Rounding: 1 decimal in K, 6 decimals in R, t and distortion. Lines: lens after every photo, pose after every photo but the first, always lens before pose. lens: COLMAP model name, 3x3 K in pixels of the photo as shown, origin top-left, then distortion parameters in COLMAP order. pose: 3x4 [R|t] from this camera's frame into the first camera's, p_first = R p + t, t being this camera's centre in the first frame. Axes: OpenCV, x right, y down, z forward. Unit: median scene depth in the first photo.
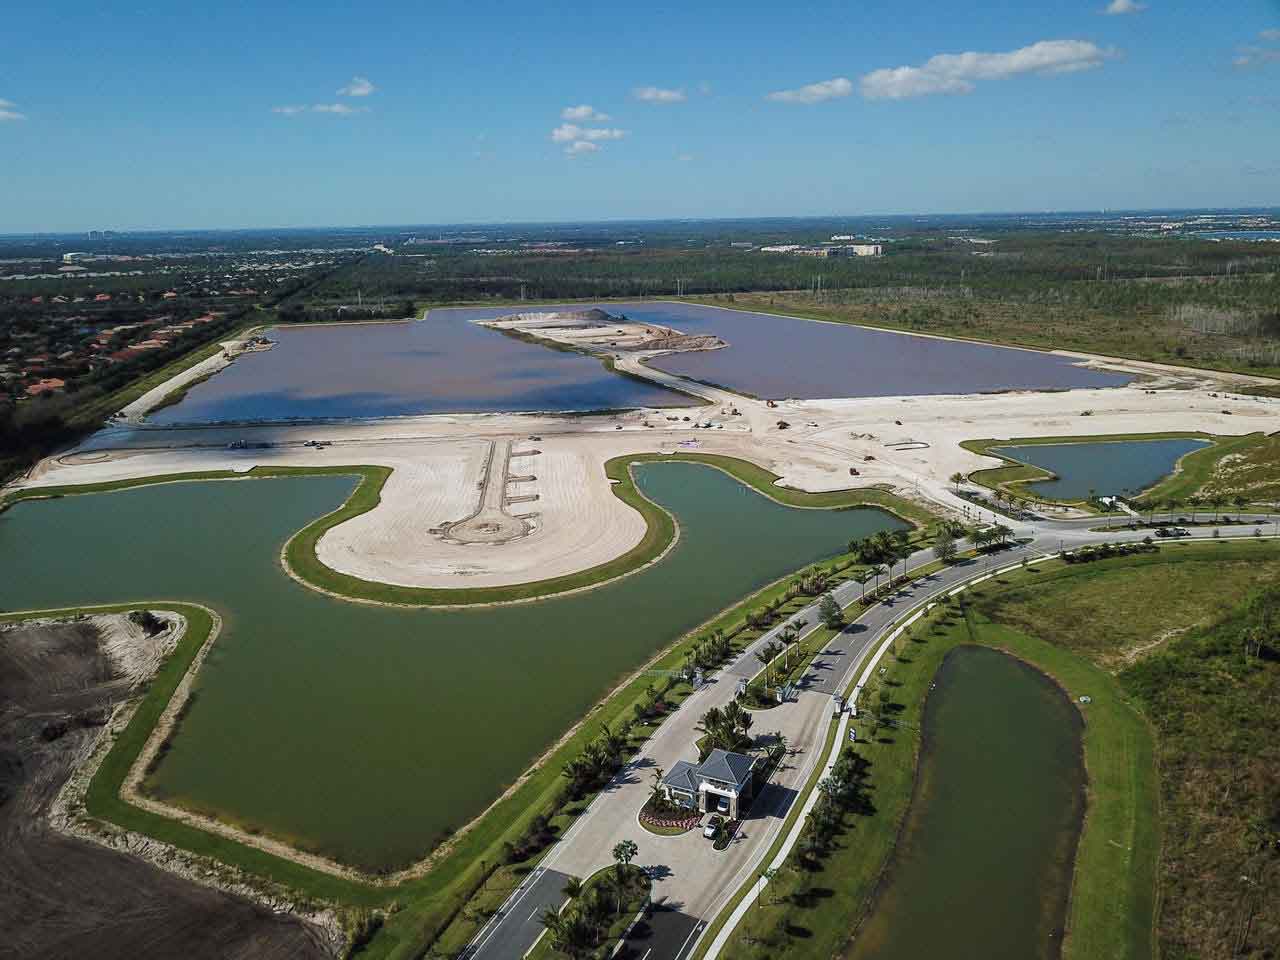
lens RADIAL K [[941.1, 0, 642.6], [0, 941.1, 483.8], [0, 0, 1]] dist [0.023299, -0.019867]
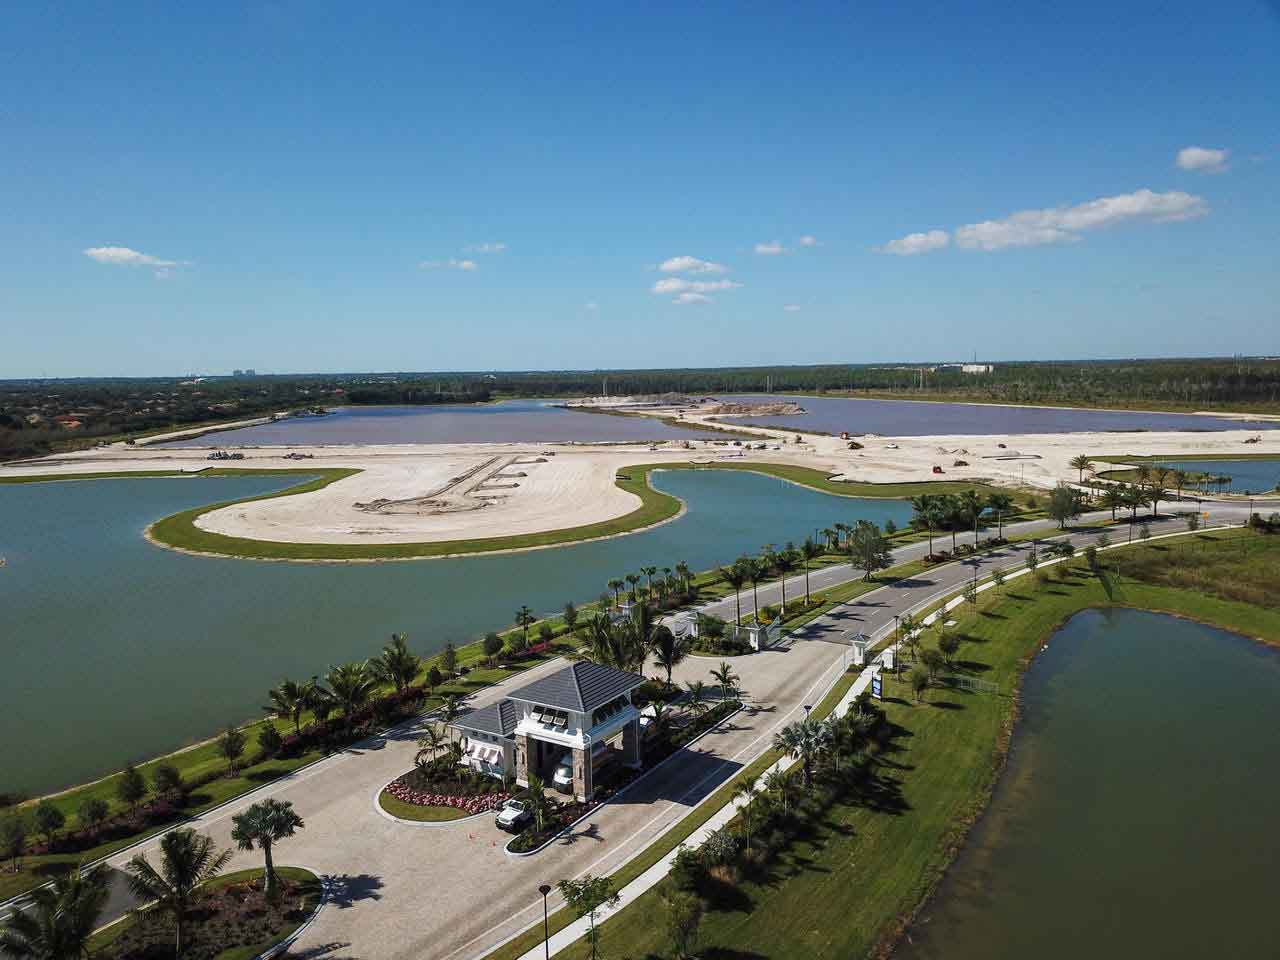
lens RADIAL K [[941.1, 0, 643.3], [0, 941.1, 468.5], [0, 0, 1]] dist [0.023299, -0.019867]
pose [[0.993248, 0.008270, -0.115716, 0.165419], [-0.027465, 0.985863, -0.165287, 0.254310], [0.112713, 0.167350, 0.979433, 0.497900]]
